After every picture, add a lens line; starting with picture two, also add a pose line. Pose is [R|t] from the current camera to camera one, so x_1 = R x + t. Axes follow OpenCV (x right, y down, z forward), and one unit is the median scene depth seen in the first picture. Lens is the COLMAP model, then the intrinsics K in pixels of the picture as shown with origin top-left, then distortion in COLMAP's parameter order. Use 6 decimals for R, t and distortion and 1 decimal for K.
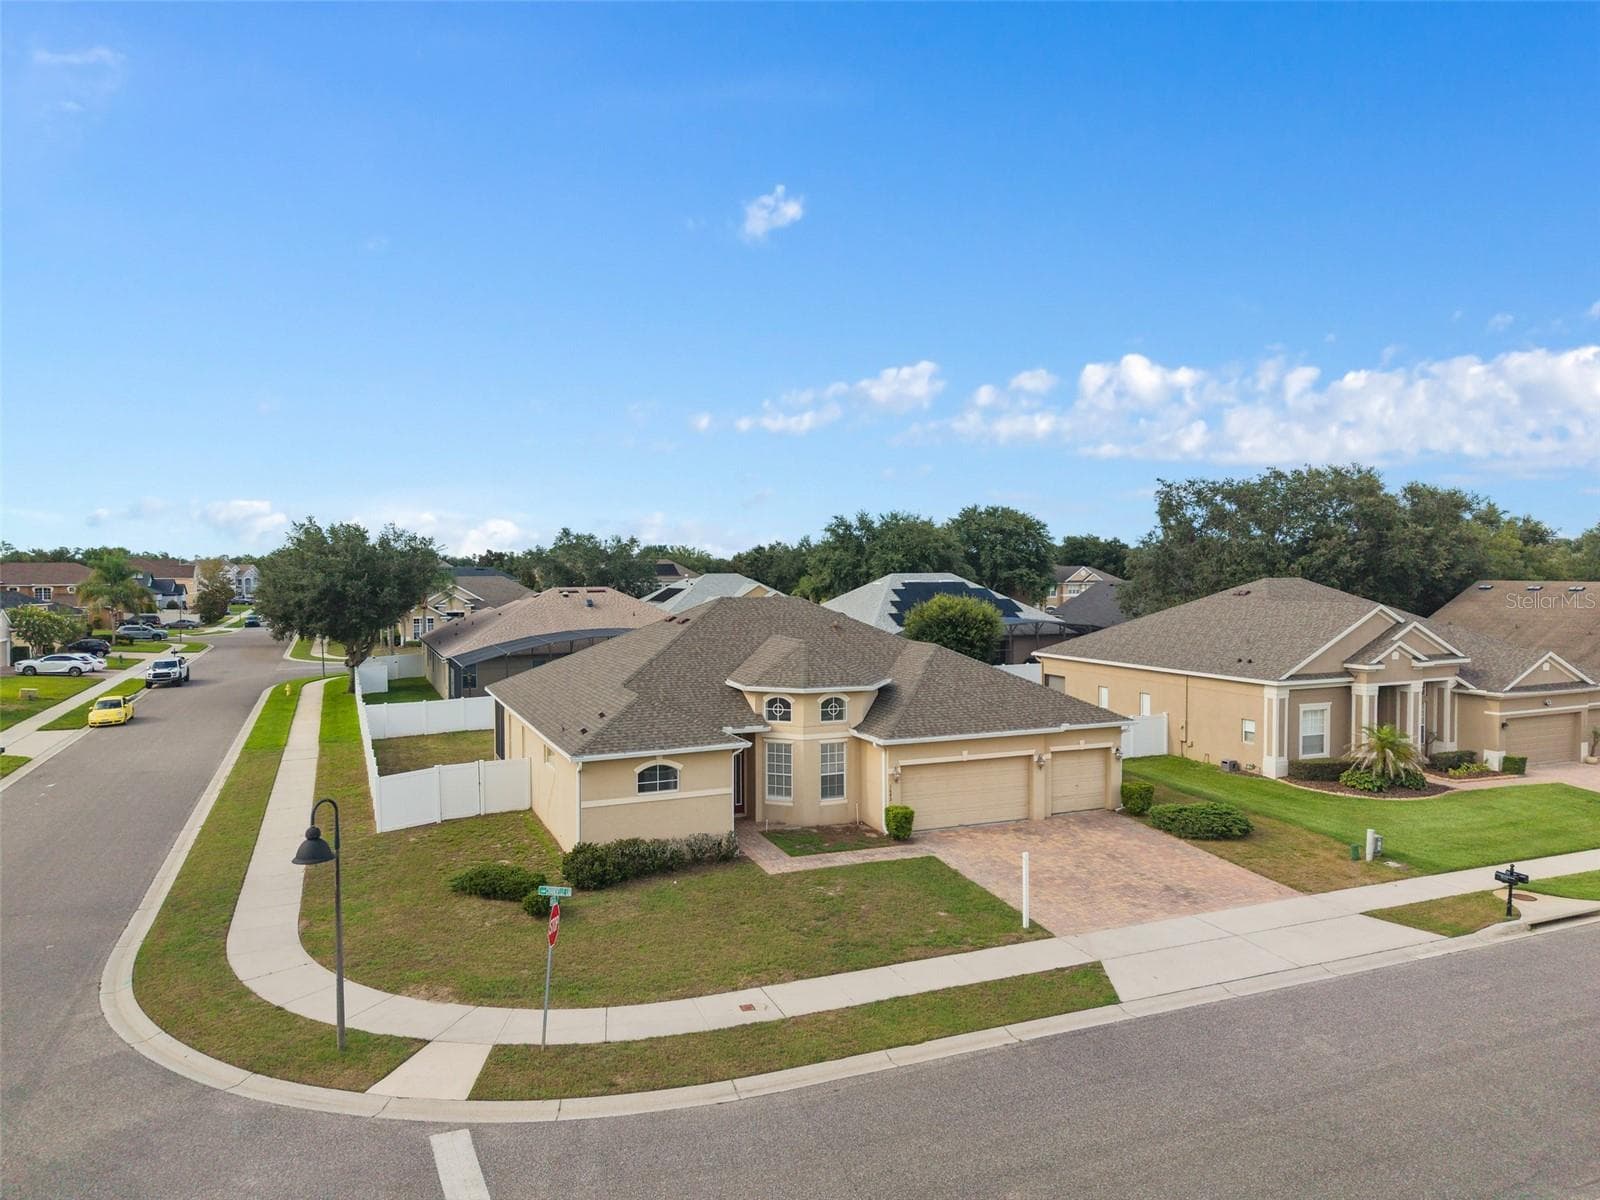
lens RADIAL K [[1066.1, 0, 802.3], [0, 1066.1, 600.3], [0, 0, 1]] dist [0.031760, -0.029279]
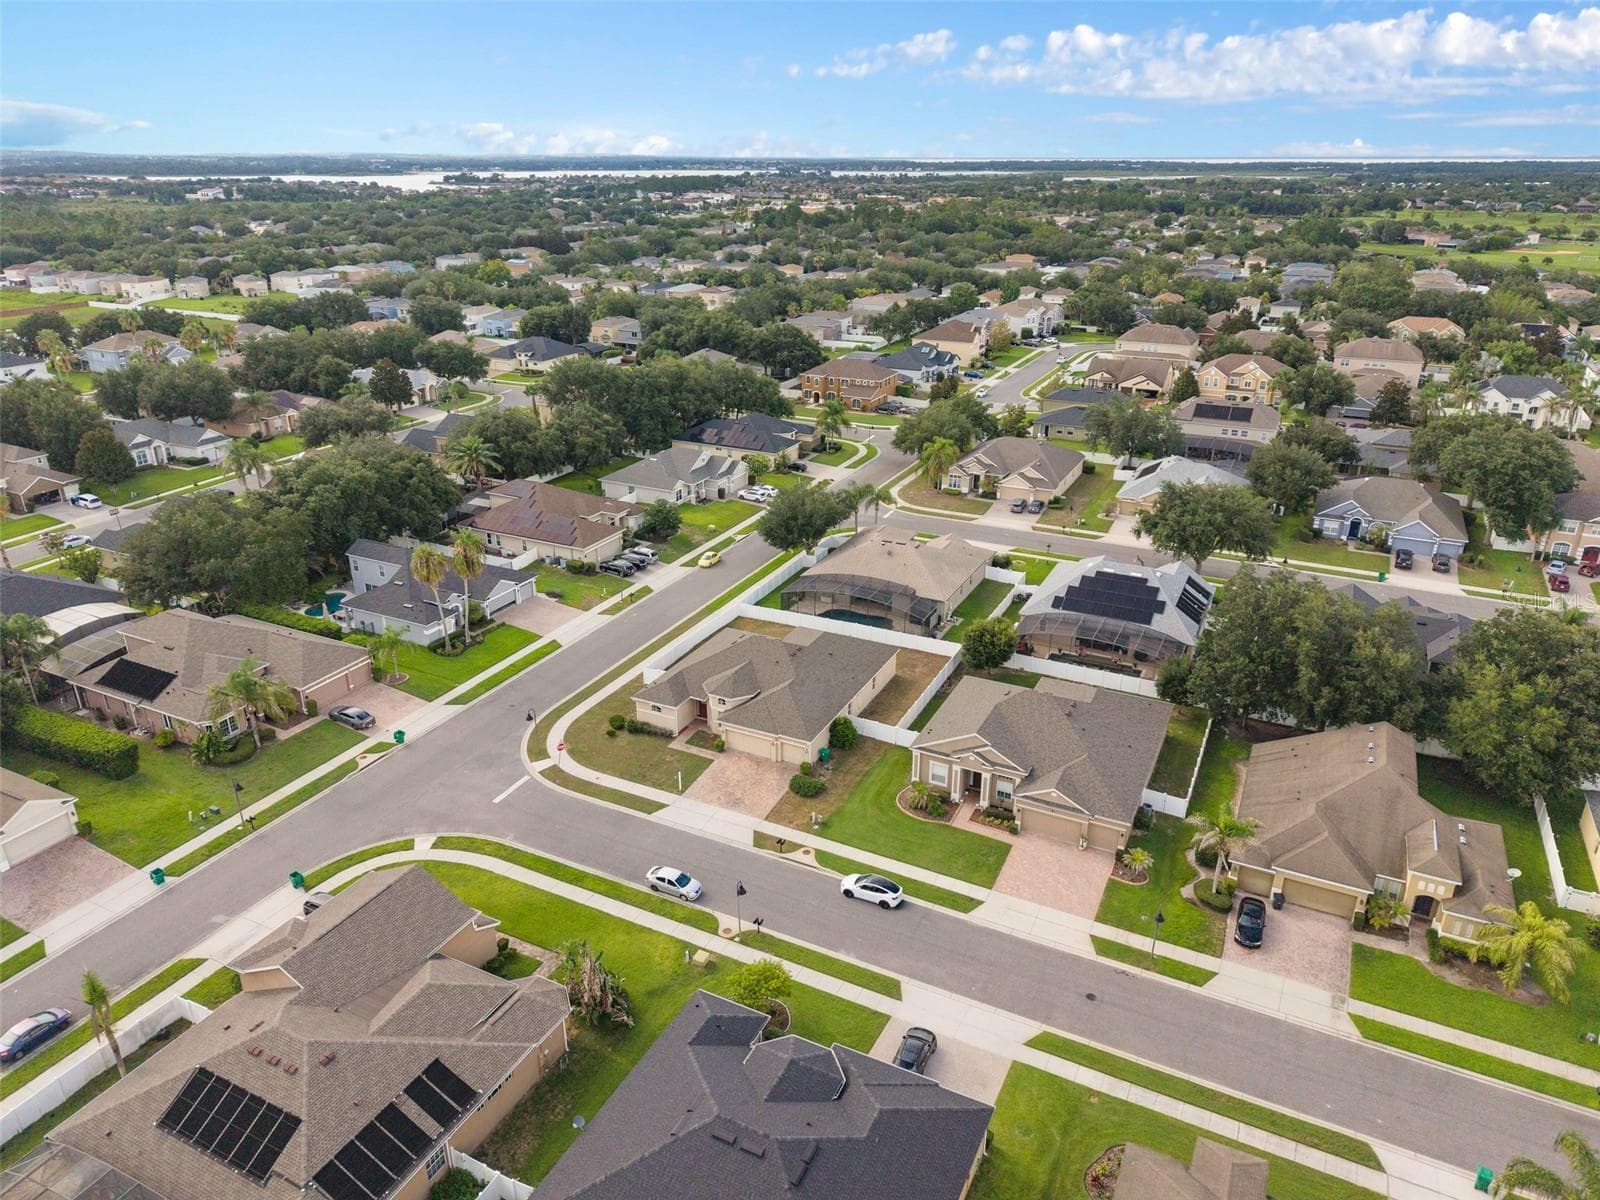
lens RADIAL K [[1066.1, 0, 805.9], [0, 1066.1, 610.2], [0, 0, 1]] dist [0.031760, -0.029279]
pose [[0.645198, 0.307957, -0.699201, 2.247222], [-0.029756, 0.924600, 0.379775, -1.309514], [0.763436, -0.224224, 0.605714, -0.578954]]
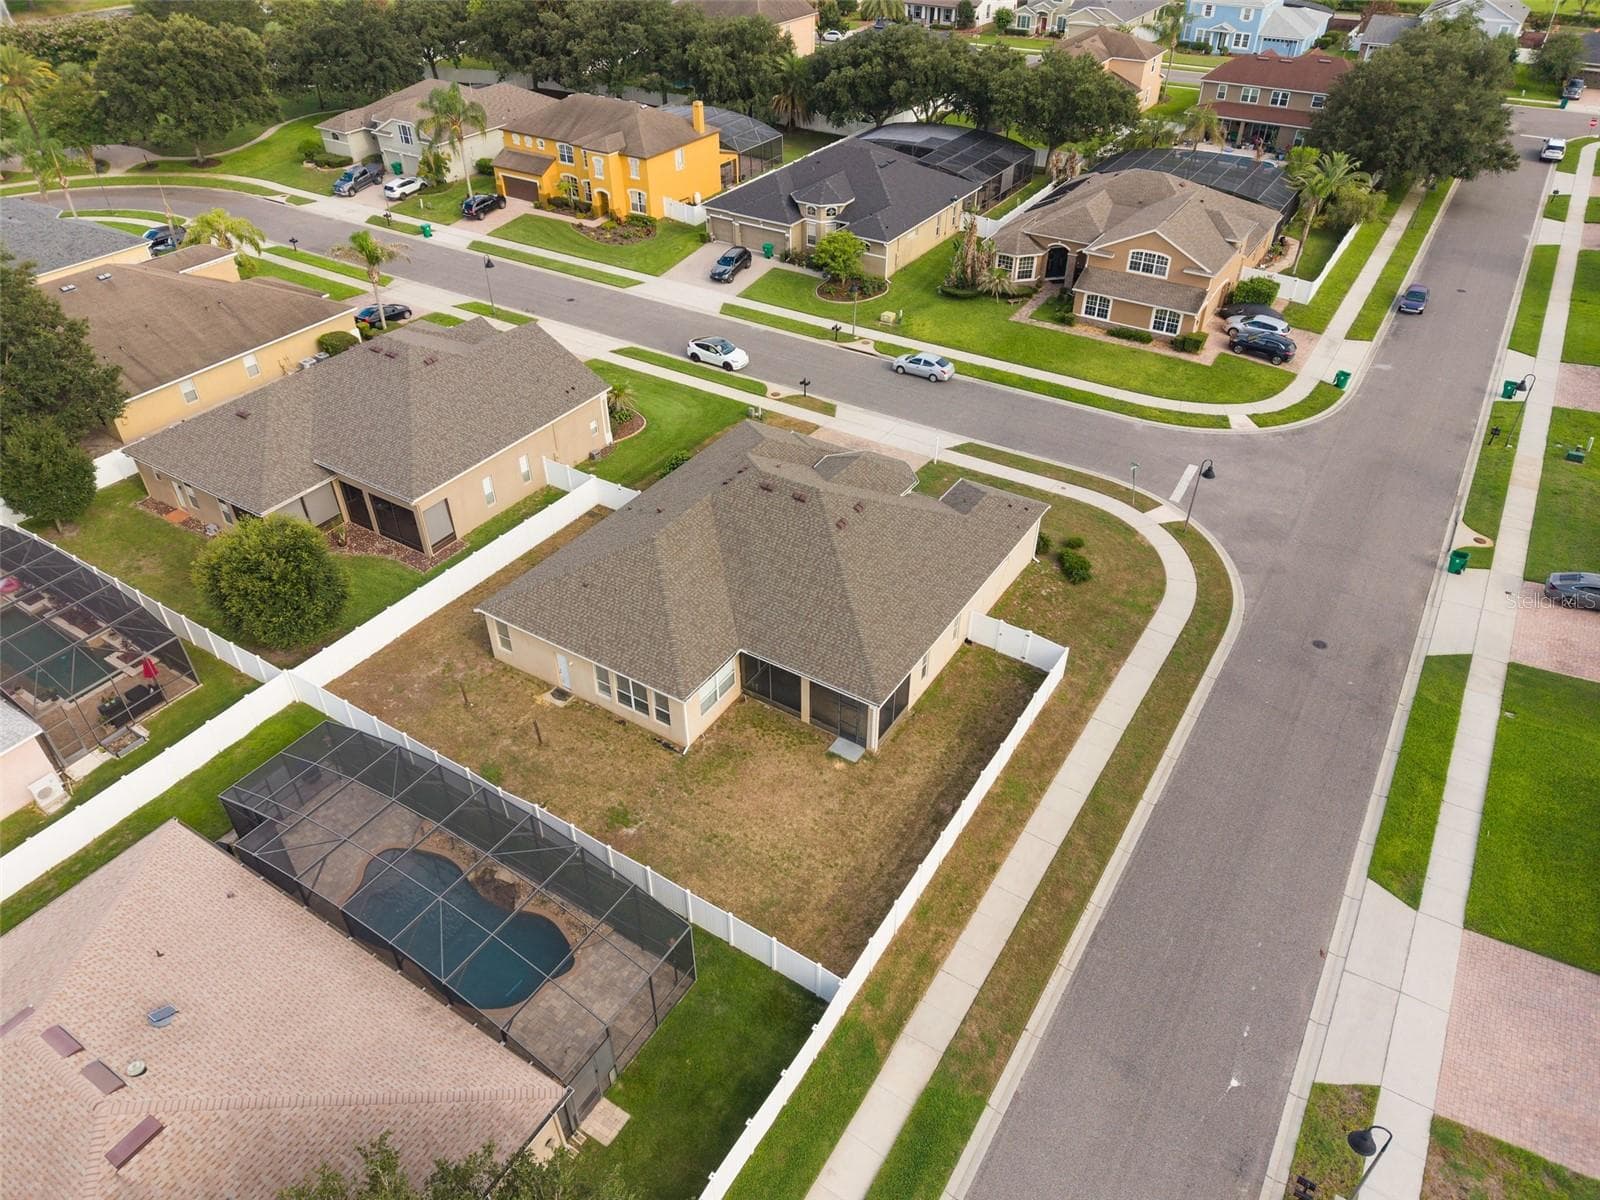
lens RADIAL K [[1066.1, 0, 795.8], [0, 1066.1, 599.9], [0, 0, 1]] dist [0.031760, -0.029279]
pose [[-0.559123, -0.497741, 0.663050, -1.162594], [0.033687, 0.785439, 0.618022, -0.819263], [-0.828400, 0.367886, -0.422390, 1.972768]]
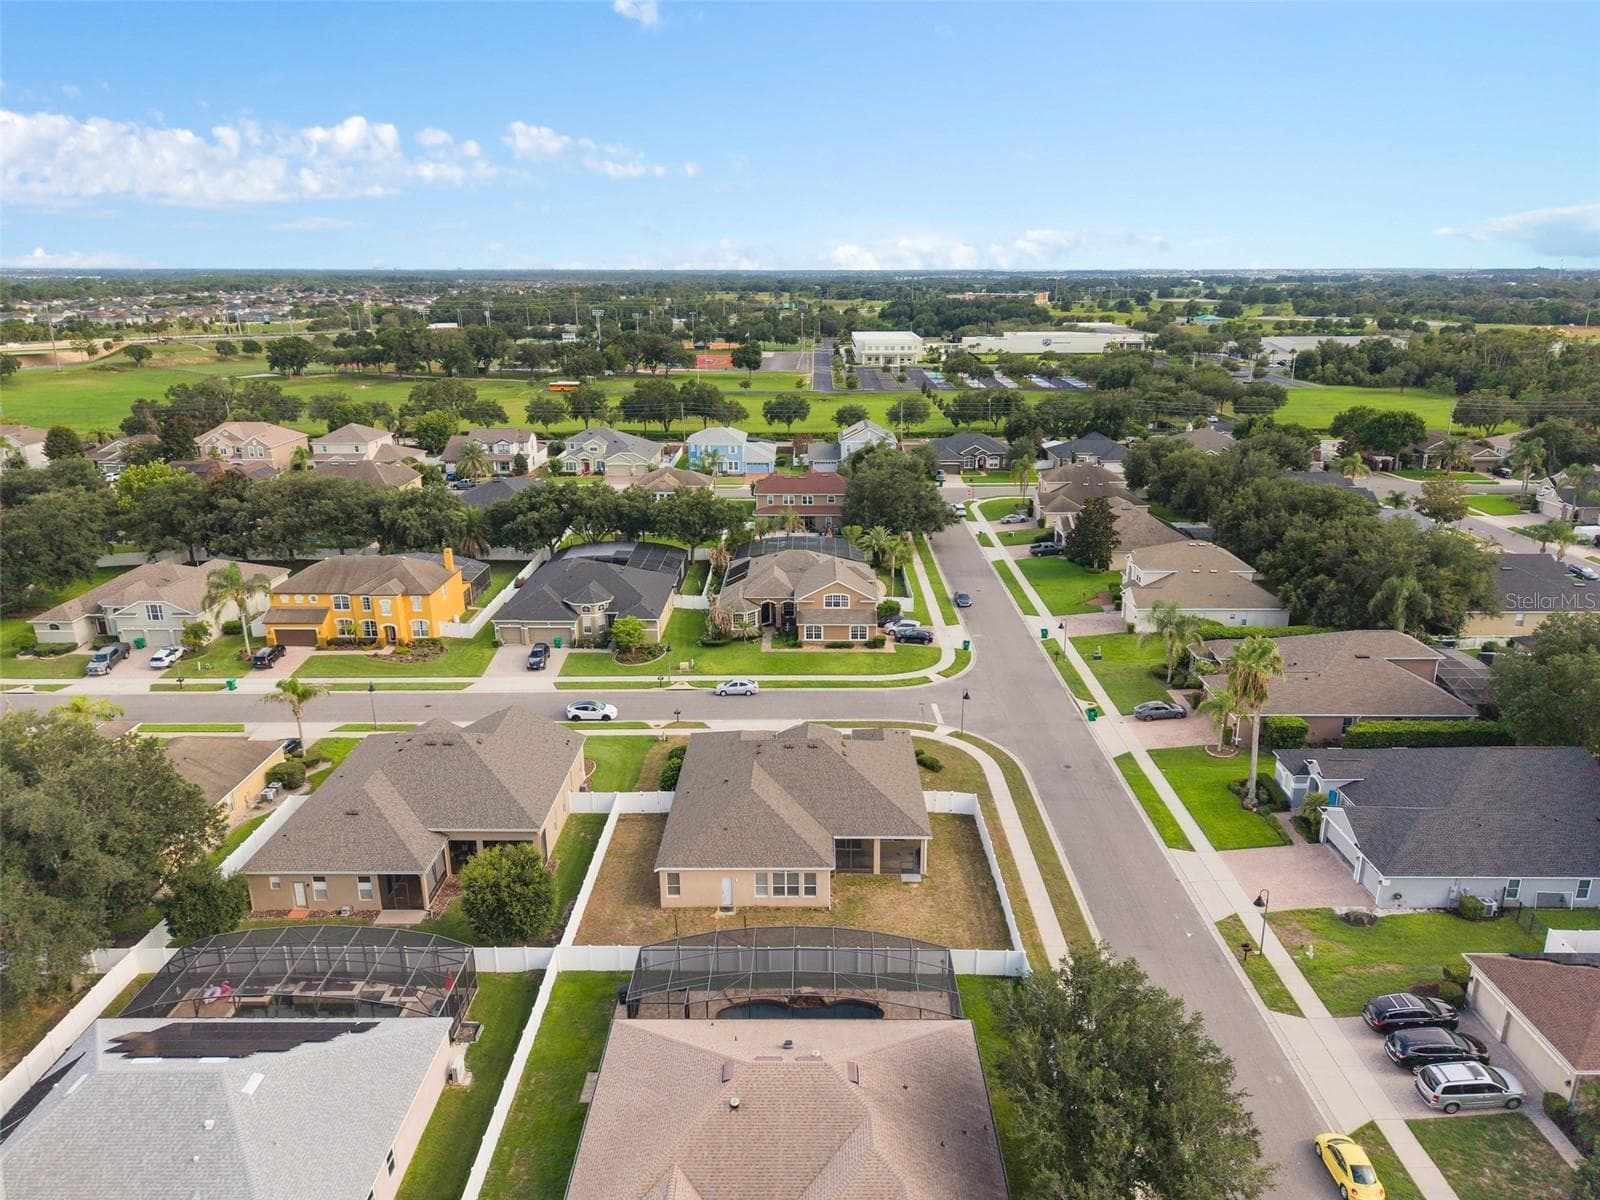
lens RADIAL K [[1066.1, 0, 806.0], [0, 1066.1, 592.6], [0, 0, 1]] dist [0.031760, -0.029279]
pose [[-0.915648, -0.111099, 0.386324, -0.985957], [0.018414, 0.948447, 0.316399, -1.119670], [-0.401559, 0.296824, -0.866398, 3.315518]]
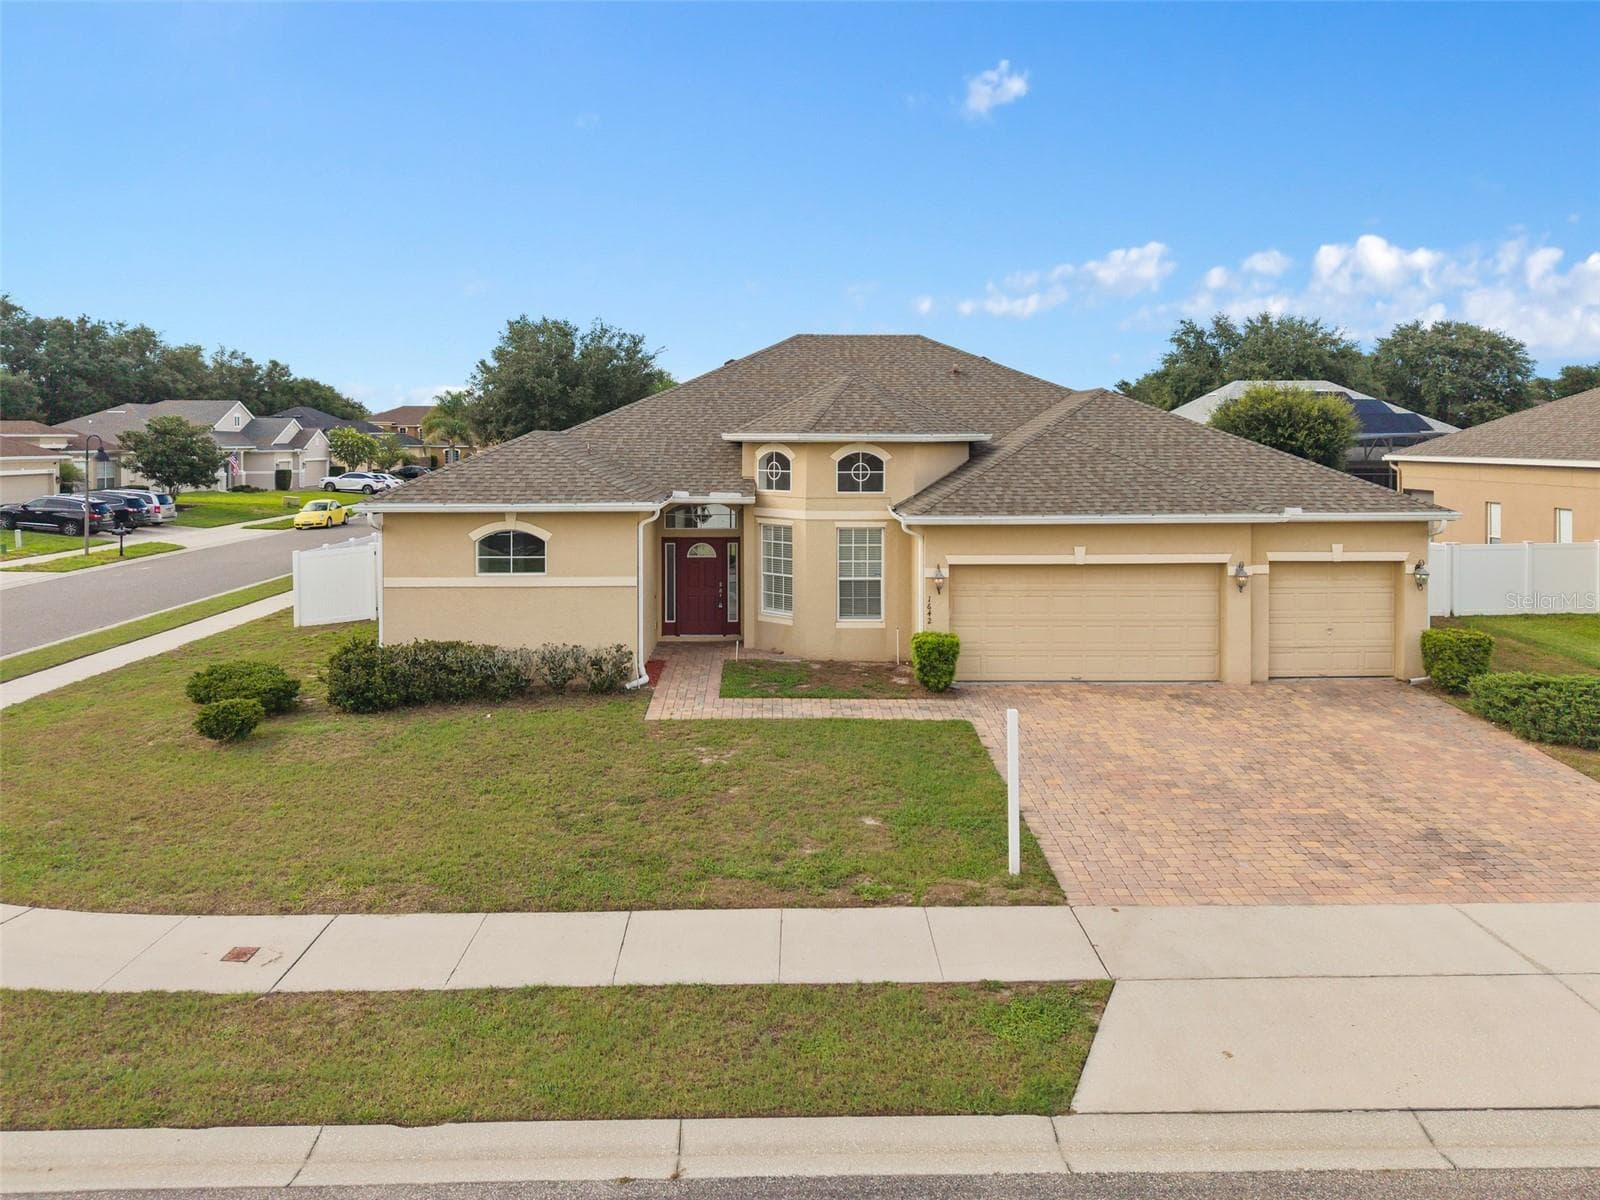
lens RADIAL K [[1115.3, 0, 796.7], [0, 1115.3, 478.3], [0, 0, 1]] dist [0.023652, -0.021381]
pose [[0.927651, 0.014283, -0.373176, 0.238529], [-0.012425, 0.999896, 0.007384, 0.105811], [0.373242, -0.002213, 0.927731, 0.412853]]
